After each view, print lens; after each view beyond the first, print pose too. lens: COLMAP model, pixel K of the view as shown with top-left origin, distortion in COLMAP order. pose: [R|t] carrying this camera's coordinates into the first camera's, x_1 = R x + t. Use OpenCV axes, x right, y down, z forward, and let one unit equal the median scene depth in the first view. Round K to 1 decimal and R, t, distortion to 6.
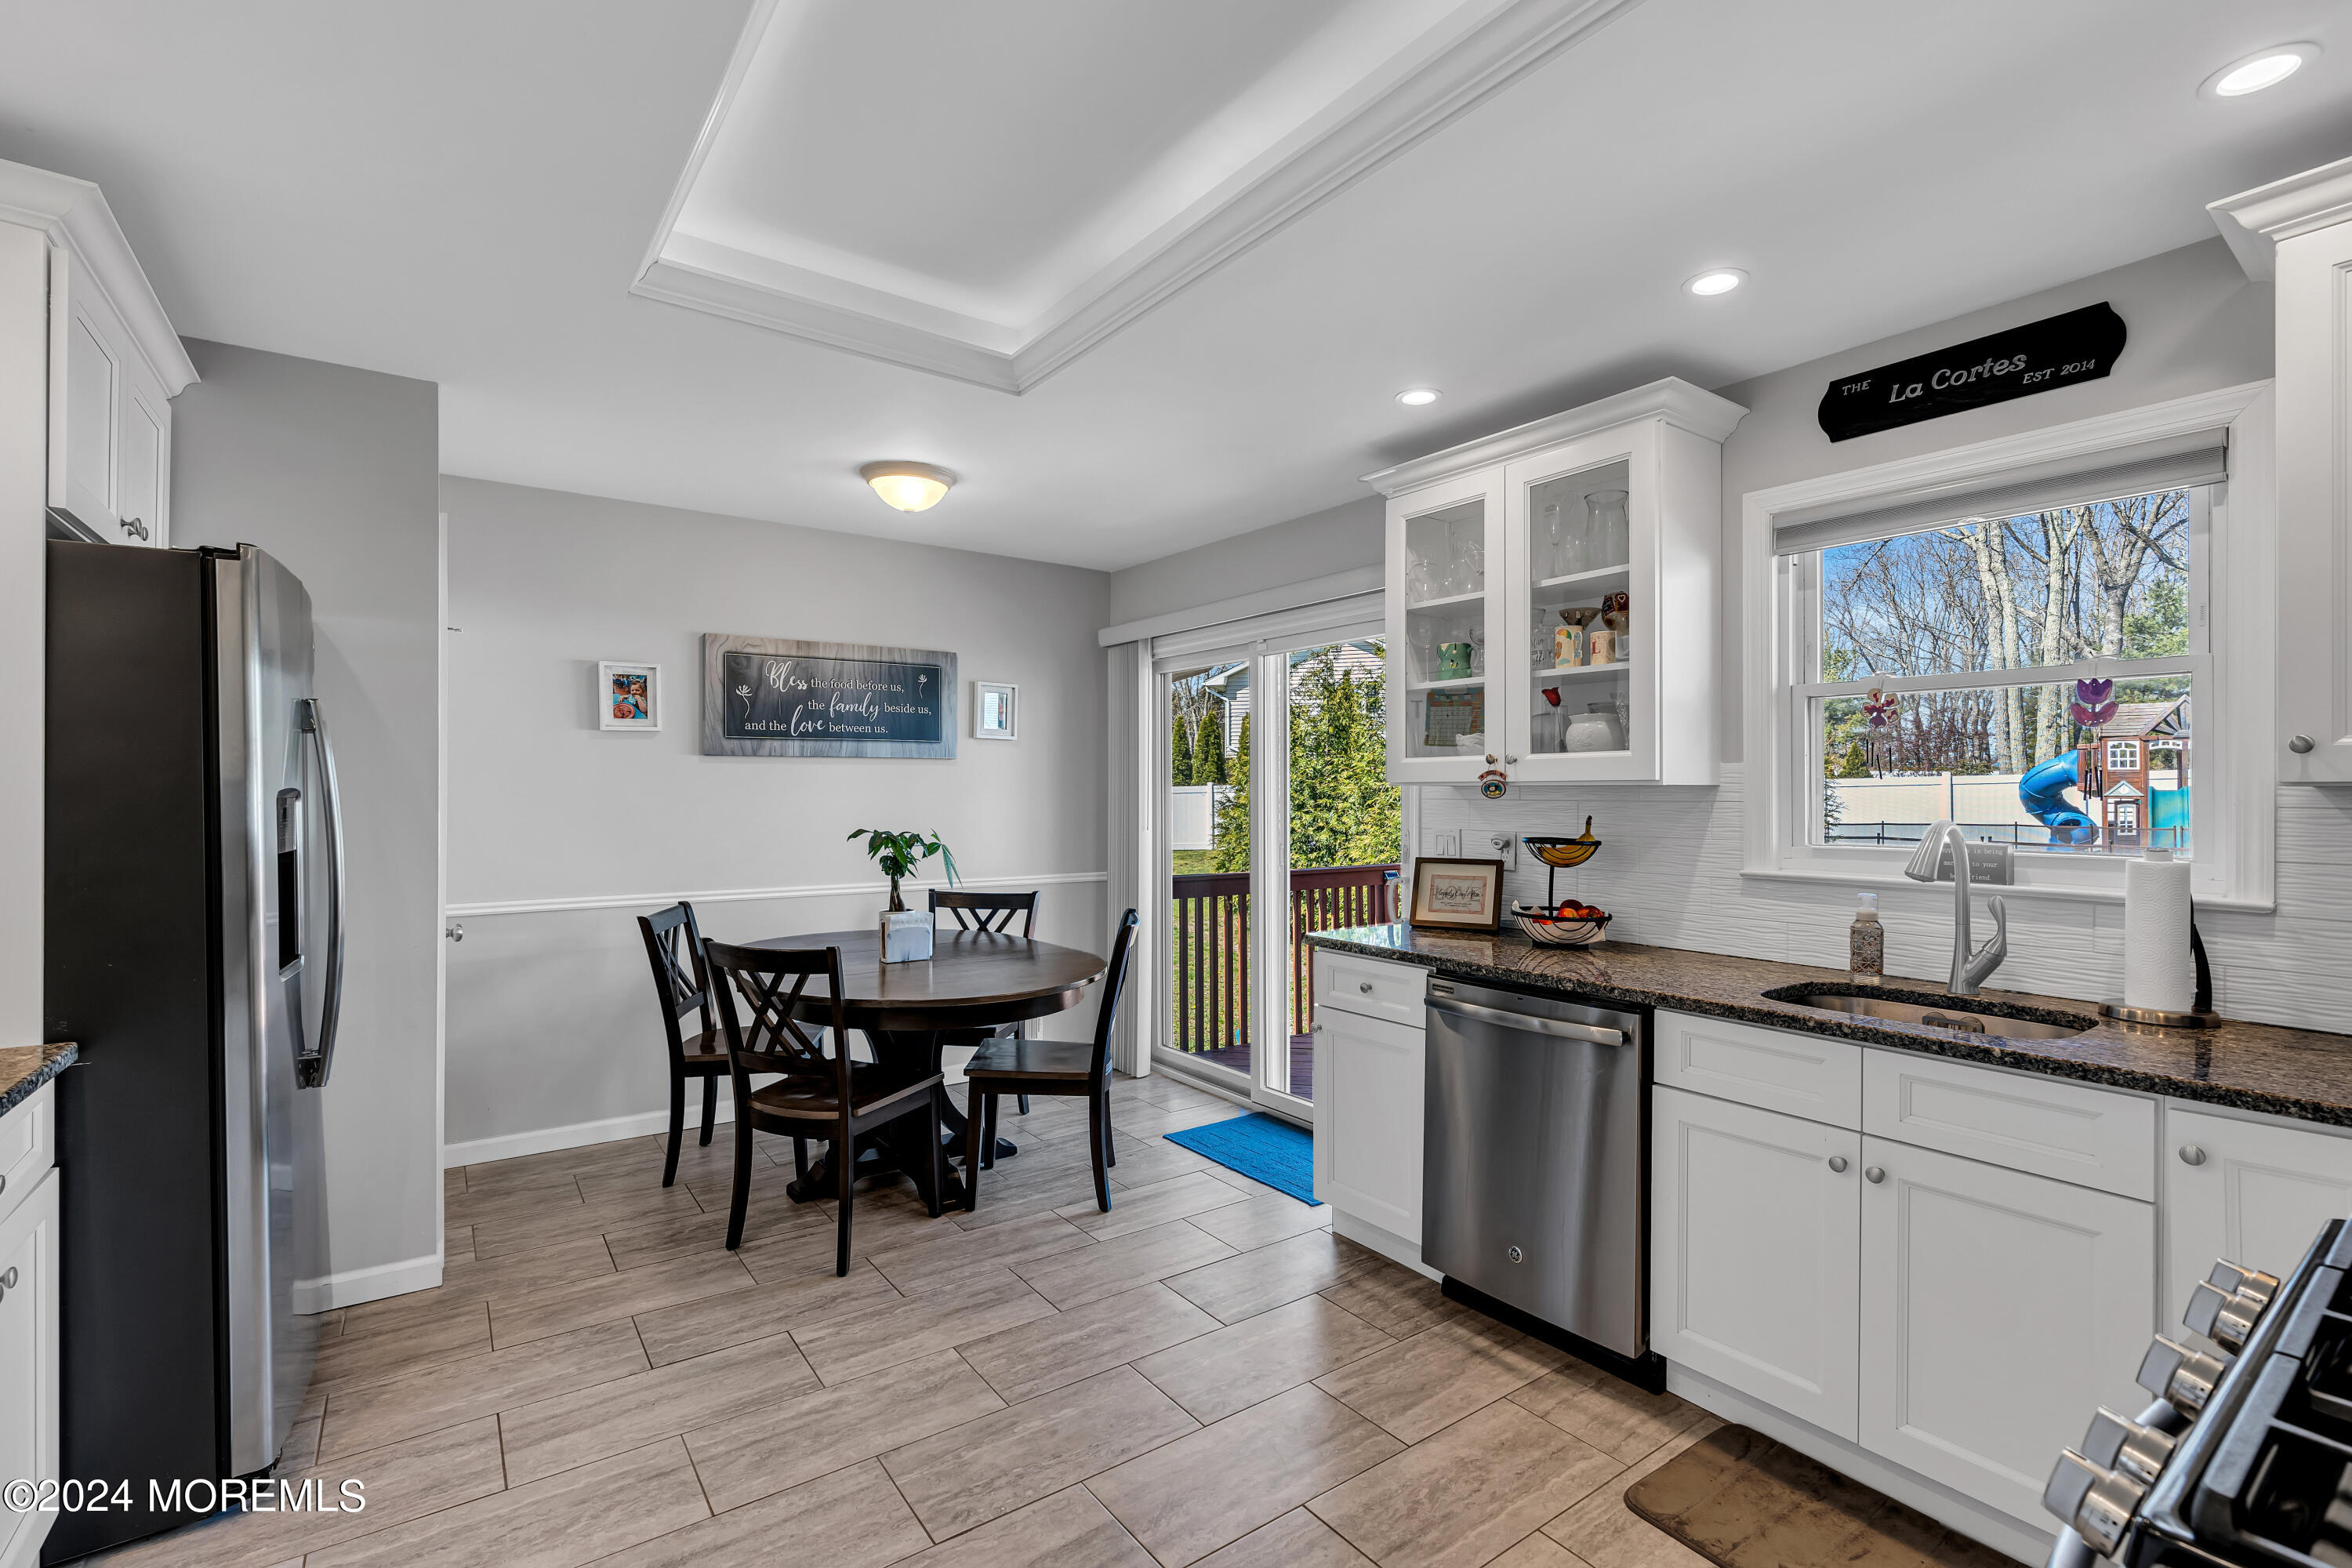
lens RADIAL K [[1056.6, 0, 1182.3], [0, 1056.6, 791.8], [0, 0, 1]] dist [-0.010341, 0.004903]
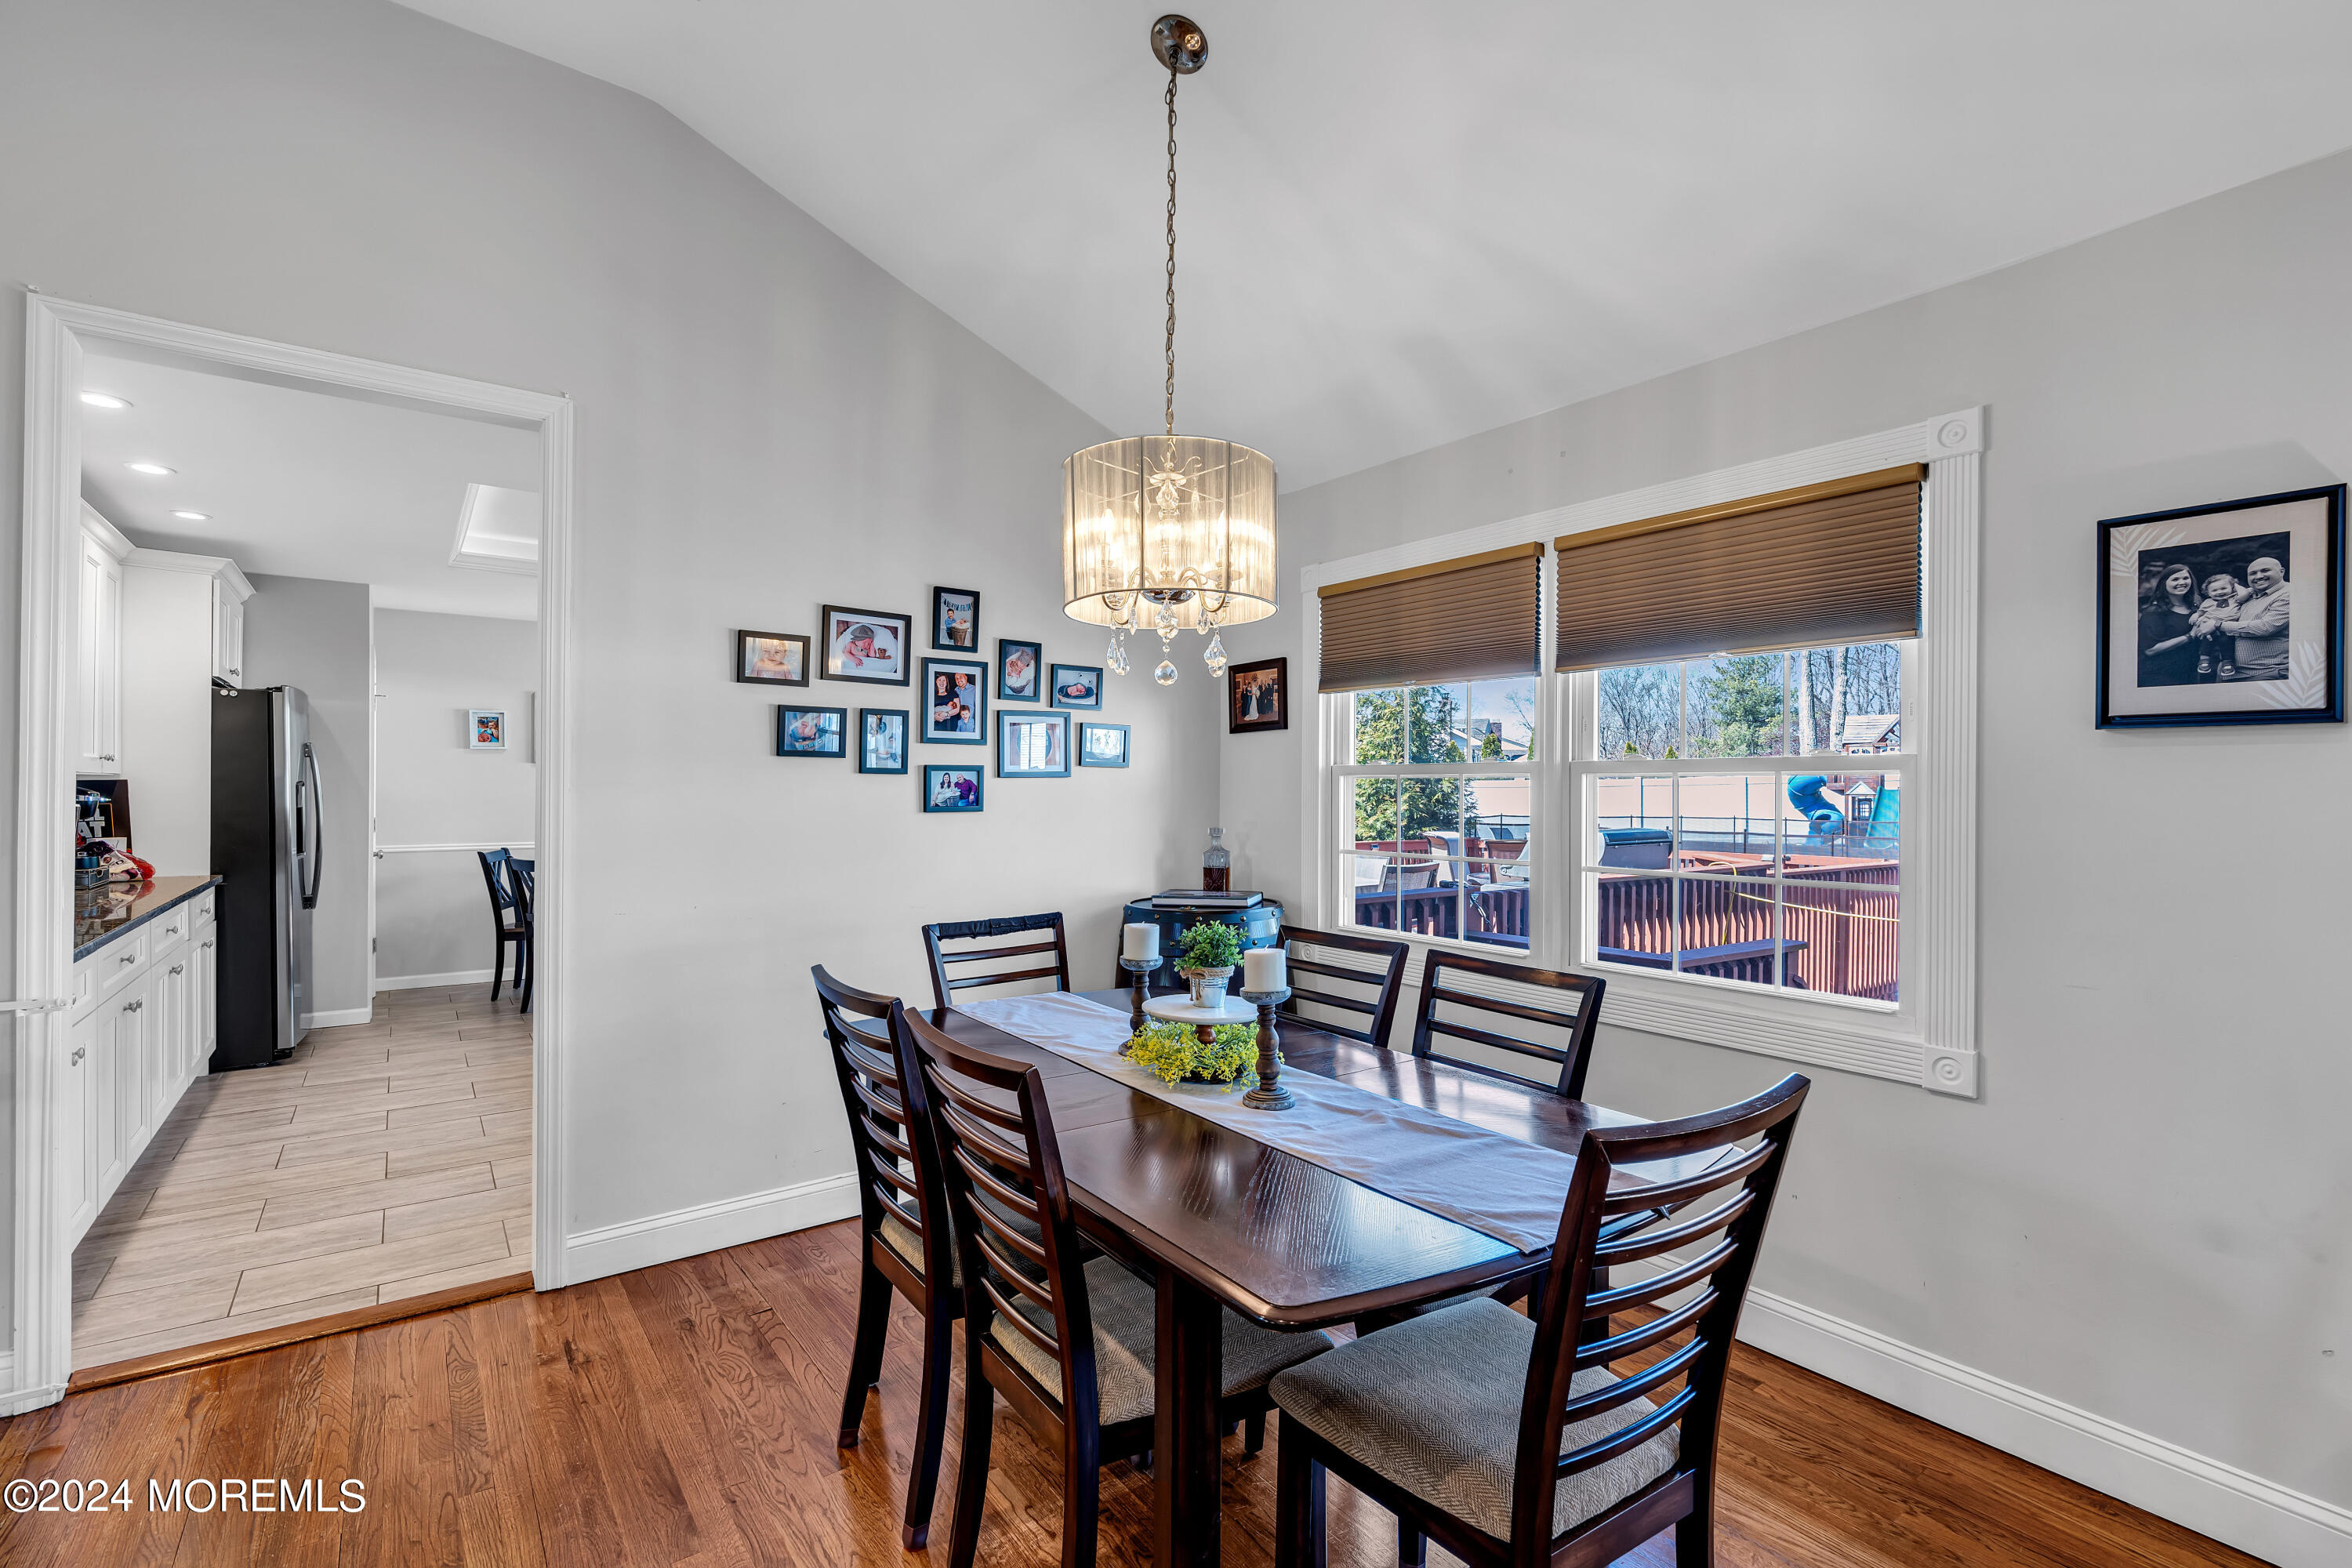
lens RADIAL K [[1056.6, 0, 1182.3], [0, 1056.6, 791.8], [0, 0, 1]] dist [-0.010341, 0.004903]
pose [[0.999862, 0.001983, 0.016467, 0.578438], [-0.001991, 0.999998, 0.000488, 0.008775], [-0.016466, -0.000521, 0.999864, -0.736439]]
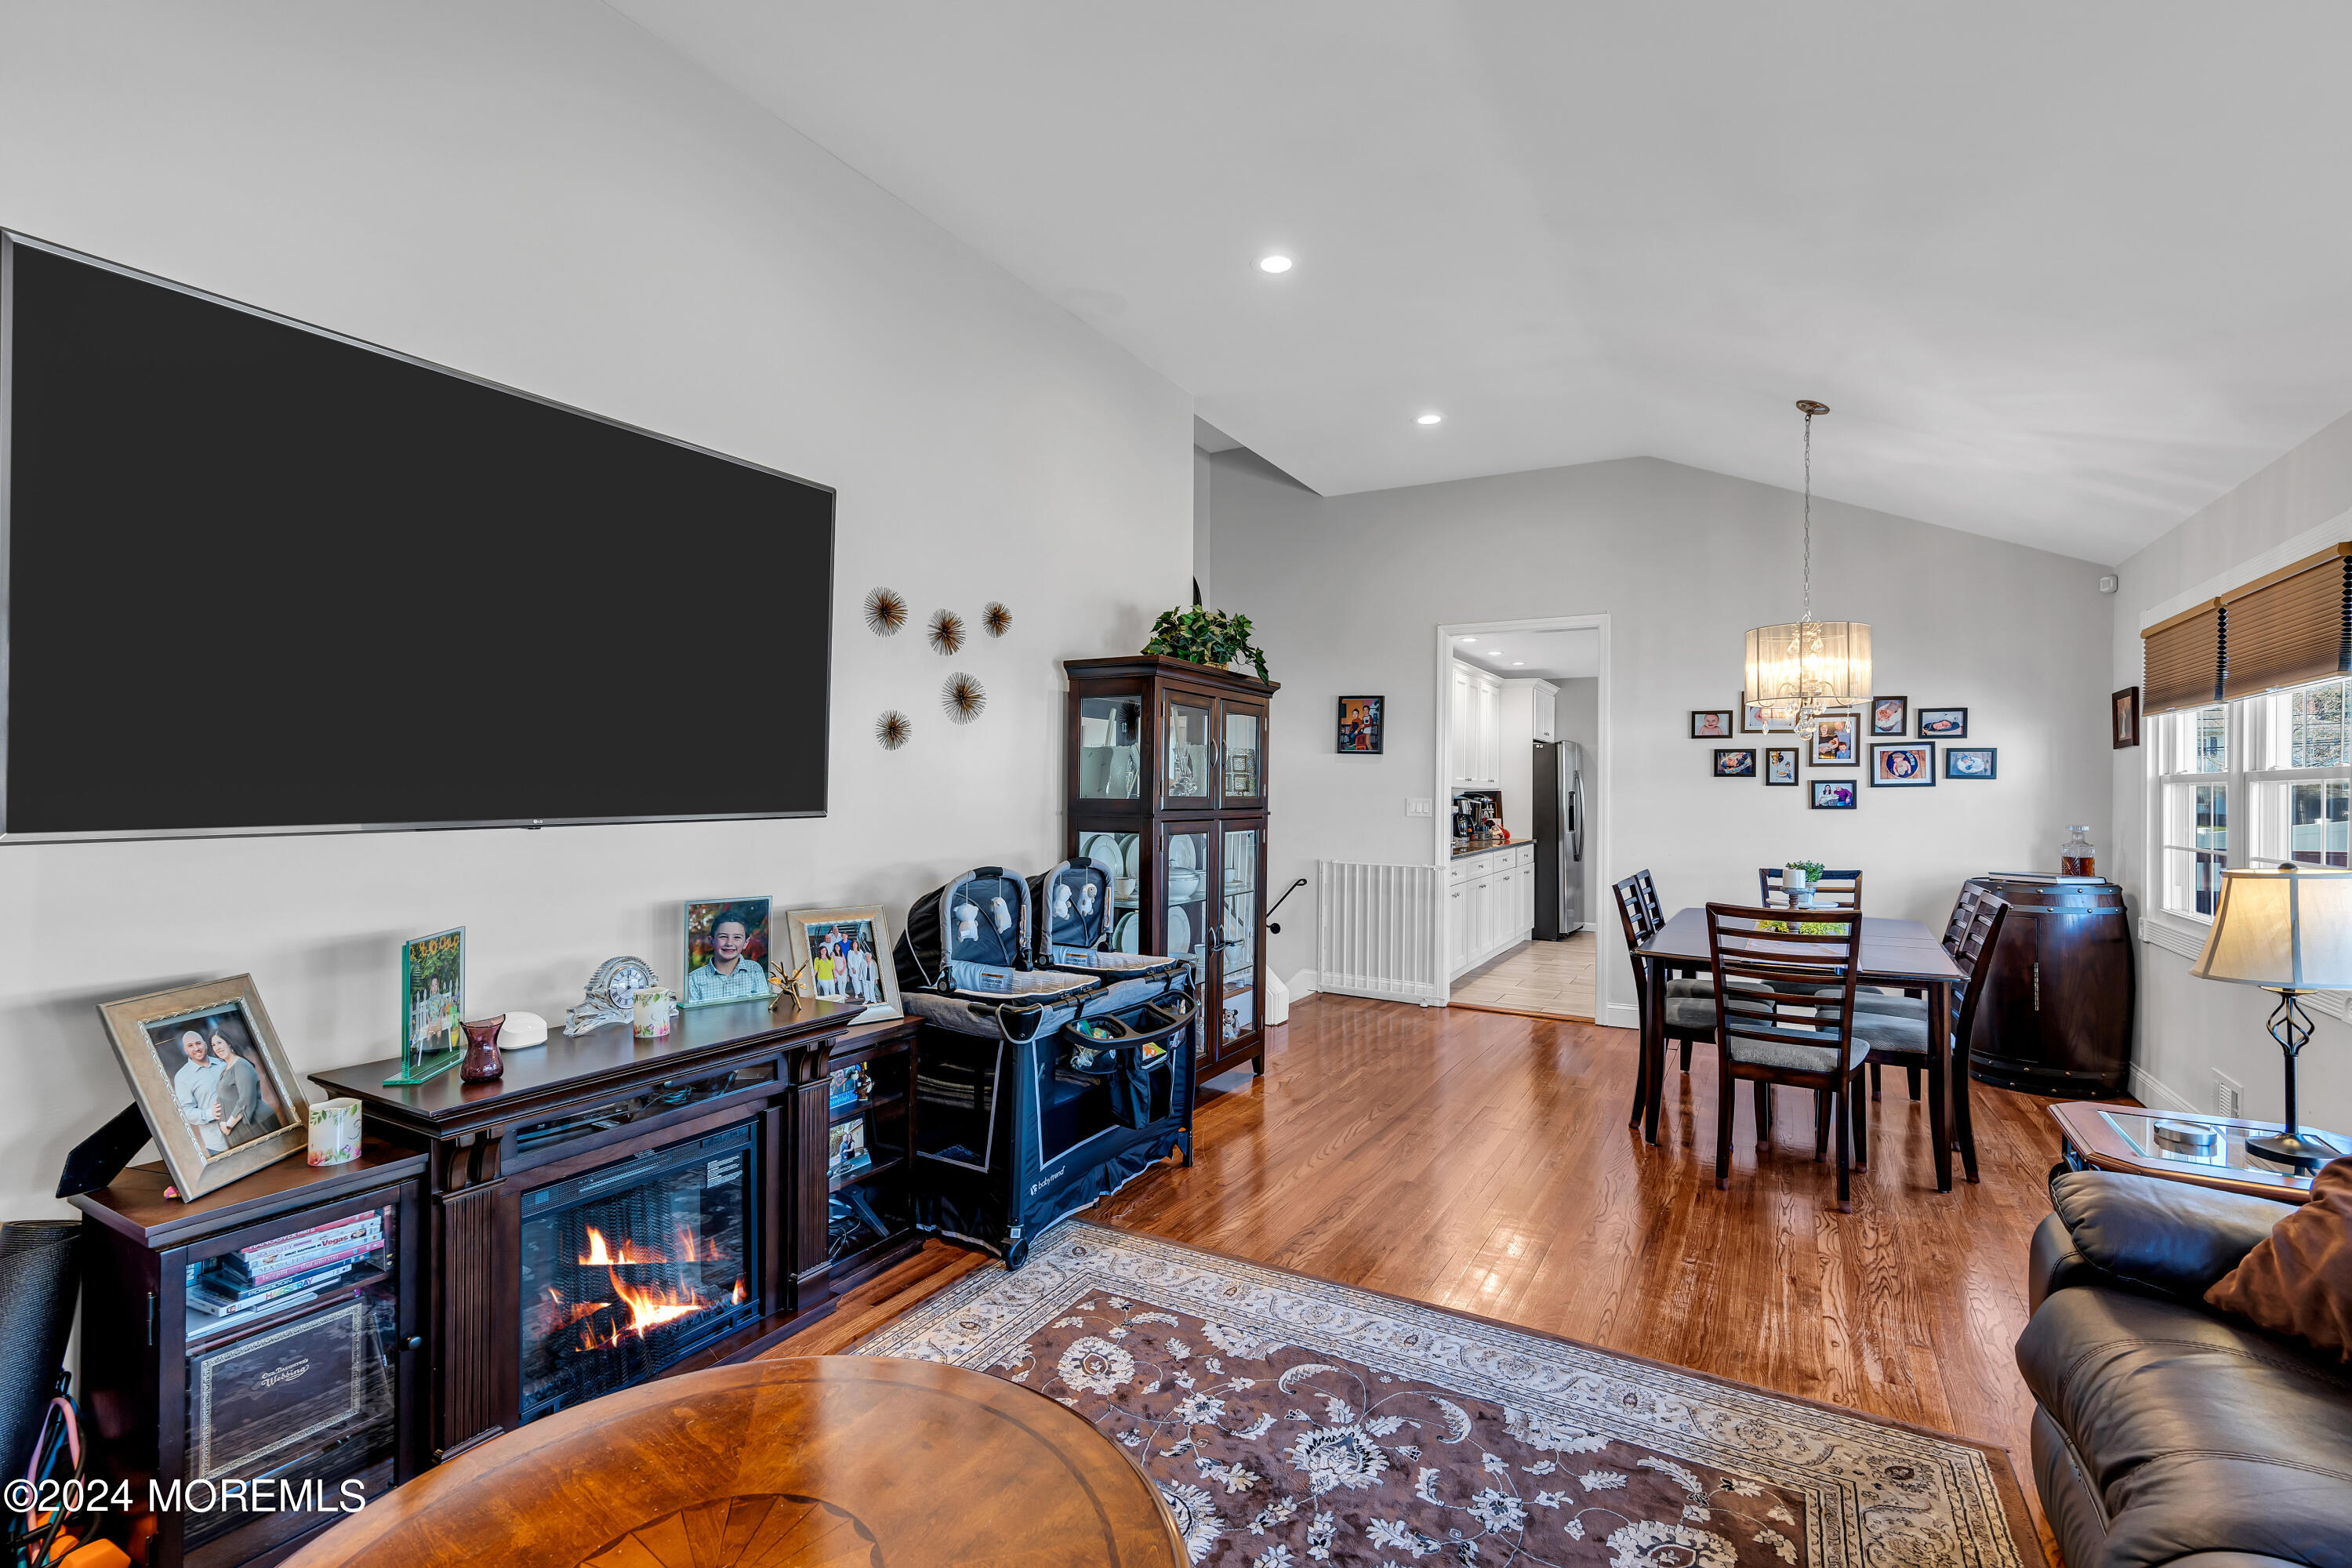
lens RADIAL K [[1056.6, 0, 1182.3], [0, 1056.6, 791.8], [0, 0, 1]] dist [-0.010341, 0.004903]
pose [[0.417062, -0.001018, -0.908878, 1.284230], [-0.005804, 0.999976, -0.003783, 0.013233], [0.908860, 0.006853, 0.417046, -1.203186]]
